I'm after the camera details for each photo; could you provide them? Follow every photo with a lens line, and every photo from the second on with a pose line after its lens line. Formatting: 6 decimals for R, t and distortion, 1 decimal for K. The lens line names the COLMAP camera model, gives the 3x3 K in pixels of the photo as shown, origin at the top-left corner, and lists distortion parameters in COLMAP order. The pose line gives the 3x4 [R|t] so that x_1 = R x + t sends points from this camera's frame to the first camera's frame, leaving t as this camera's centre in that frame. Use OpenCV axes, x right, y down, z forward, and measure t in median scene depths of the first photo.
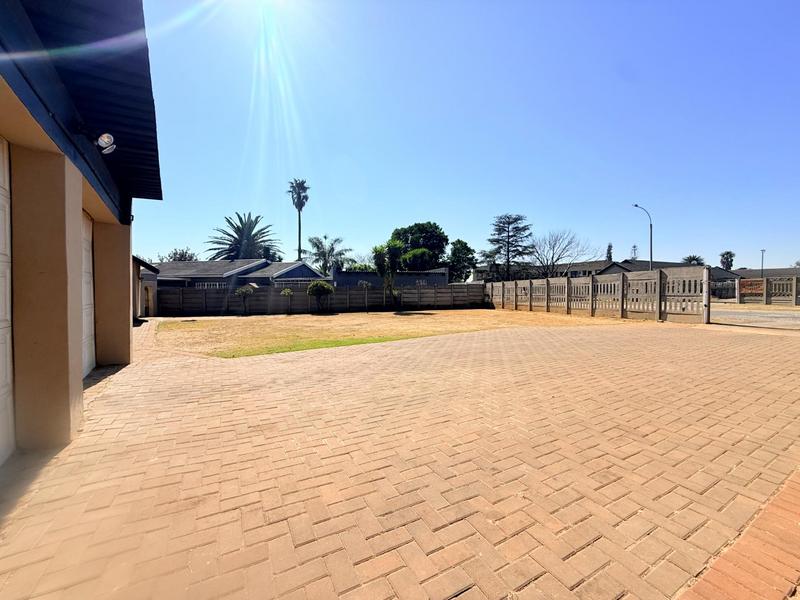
lens RADIAL K [[318.4, 0, 401.4], [0, 318.4, 299.4], [0, 0, 1]] dist [-0.001608, 0.000013]
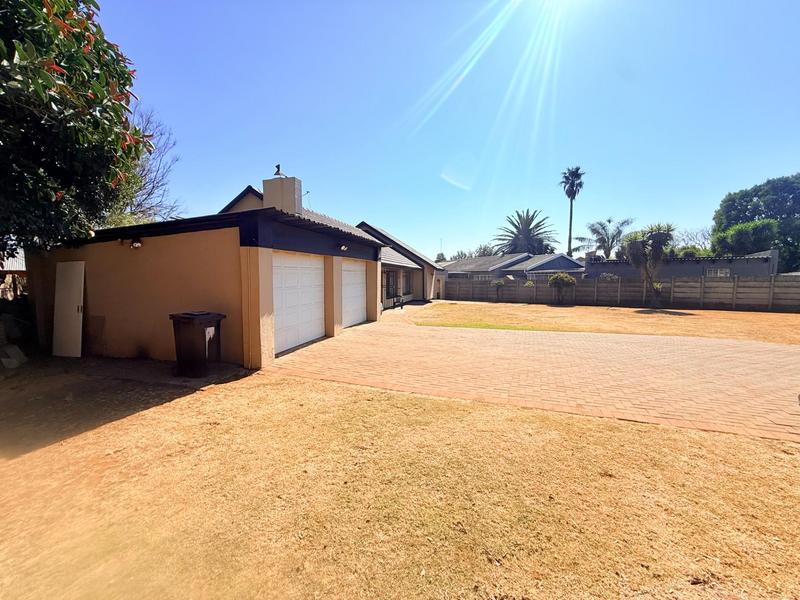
lens RADIAL K [[318.4, 0, 400.0], [0, 318.4, 301.7], [0, 0, 1]] dist [-0.001608, 0.000013]
pose [[0.621428, 0.059385, -0.781217, 0.140271], [-0.019788, 0.997995, 0.060123, -0.011028], [0.783221, -0.021903, 0.621357, -0.040658]]
